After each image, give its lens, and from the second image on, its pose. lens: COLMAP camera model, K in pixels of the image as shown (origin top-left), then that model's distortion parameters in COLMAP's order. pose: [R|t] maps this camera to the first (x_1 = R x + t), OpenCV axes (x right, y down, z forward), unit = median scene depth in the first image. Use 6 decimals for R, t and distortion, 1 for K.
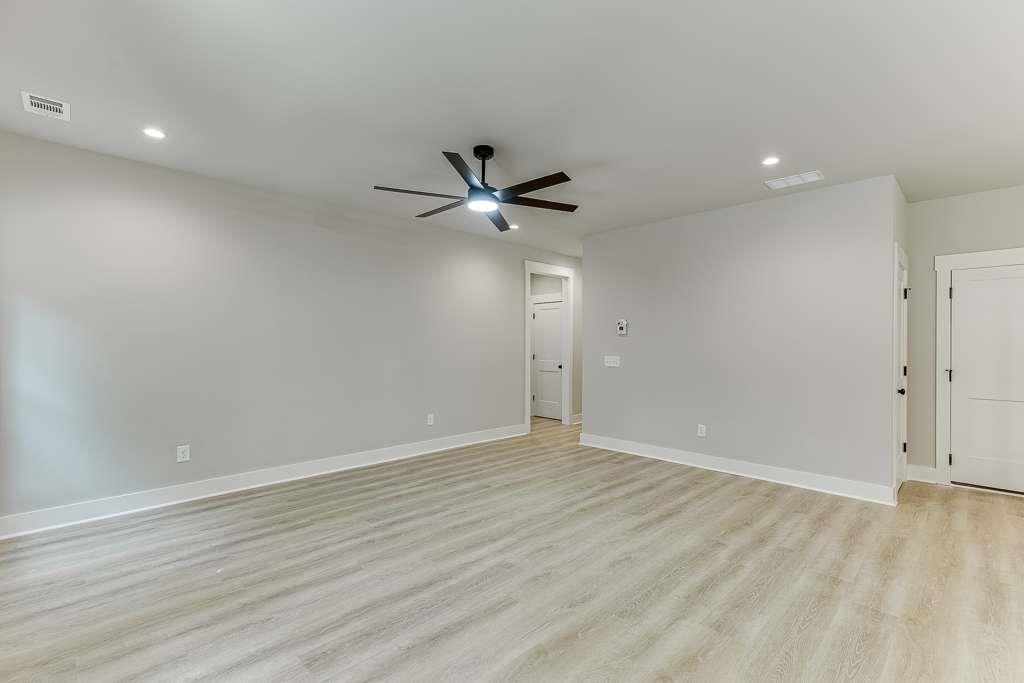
lens RADIAL K [[458.2, 0, 517.7], [0, 458.2, 345.0], [0, 0, 1]] dist [0.011747, -0.000386]
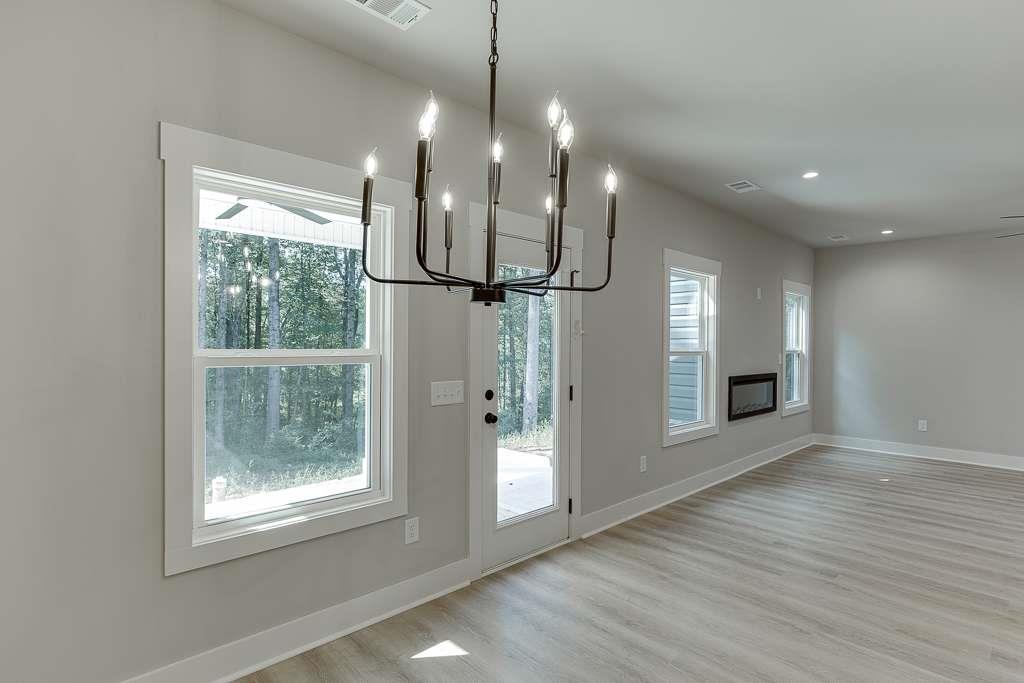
lens RADIAL K [[518.0, 0, 519.4], [0, 518.0, 345.4], [0, 0, 1]] dist [-0.004979, -0.000855]
pose [[-0.012262, 0.000827, -0.999924, 1.021501], [-0.012809, 0.999917, 0.000984, -0.009713], [0.999843, 0.012820, -0.012250, -0.307319]]
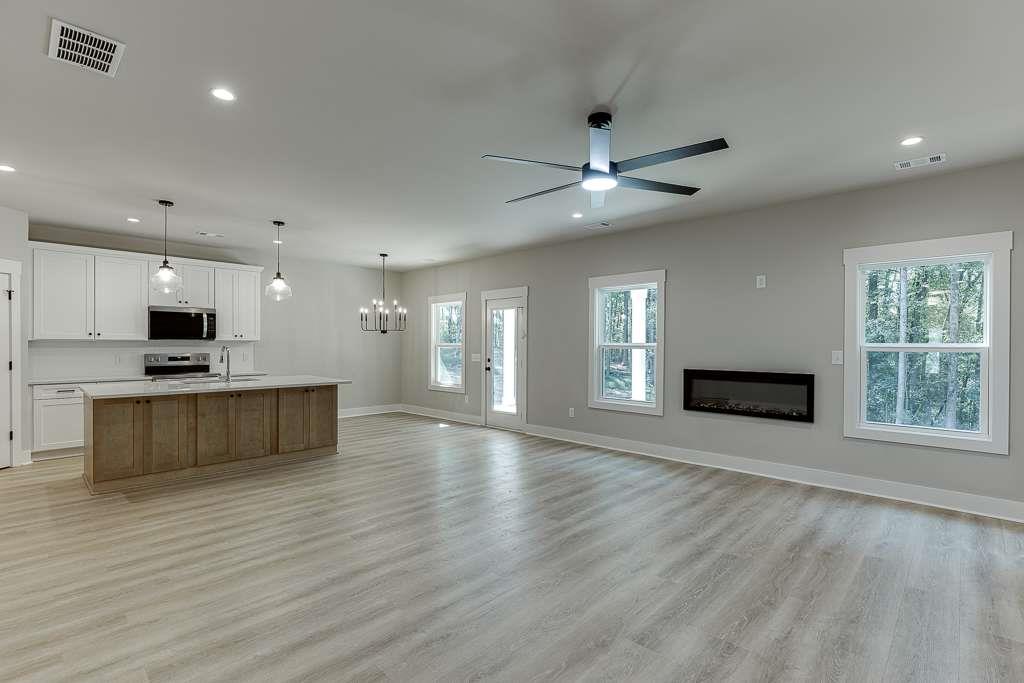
lens RADIAL K [[471.9, 0, 517.7], [0, 471.9, 345.3], [0, 0, 1]] dist [-0.003084, -0.000128]
pose [[-0.999607, -0.007141, -0.027092, 0.091967], [-0.007306, 0.999955, 0.005989, -0.005873], [0.027048, 0.006185, -0.999615, 1.747241]]
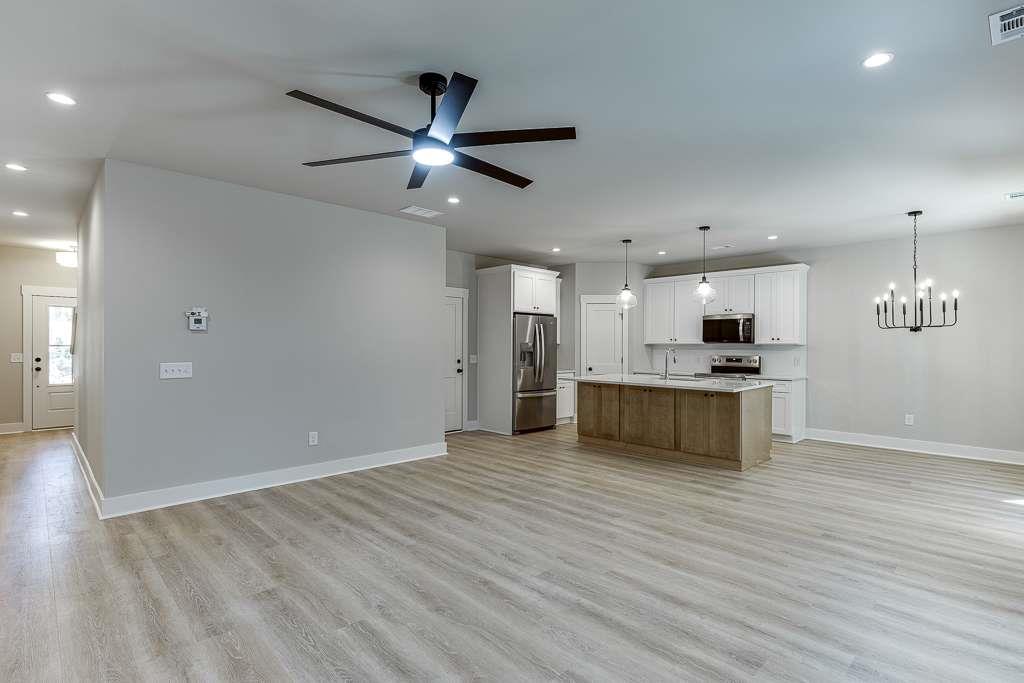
lens RADIAL K [[495.9, 0, 521.3], [0, 495.9, 345.8], [0, 0, 1]] dist [-0.003902, -0.000871]
pose [[0.003098, -0.004874, 0.999983, -0.805916], [-0.001196, 0.999987, 0.004878, -0.005955], [-0.999994, -0.001211, 0.003092, 0.796116]]
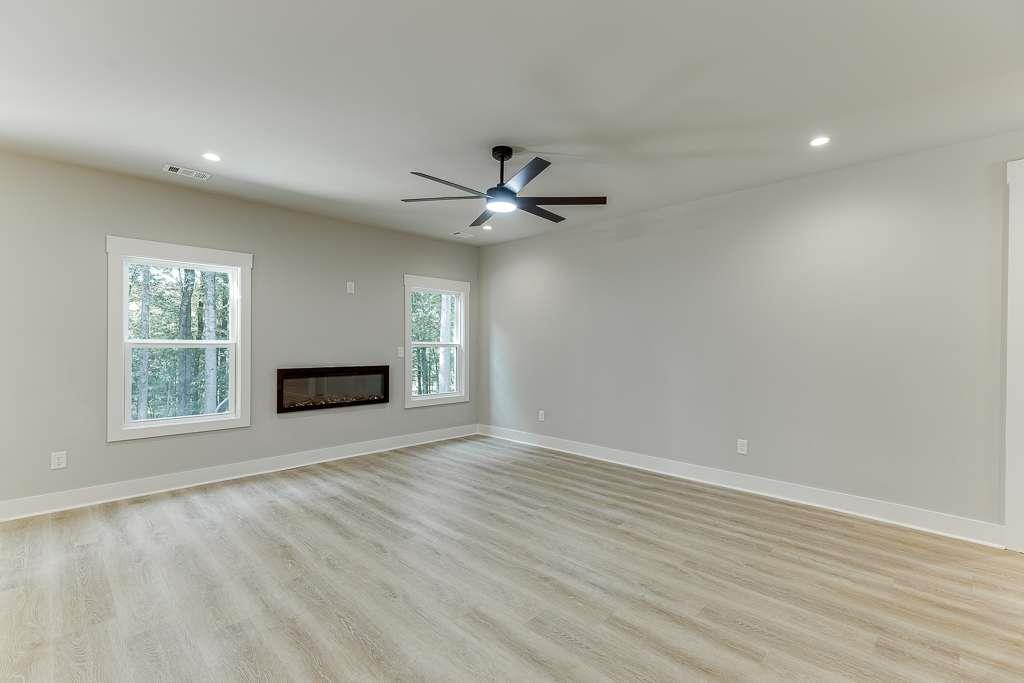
lens RADIAL K [[458.2, 0, 517.7], [0, 458.2, 345.0], [0, 0, 1]] dist [0.011747, -0.000386]
pose [[0.010382, -0.000745, -0.999946, 0.859271], [-0.007734, 0.999970, -0.000826, -0.000314], [0.999916, 0.007743, 0.010376, 0.955428]]
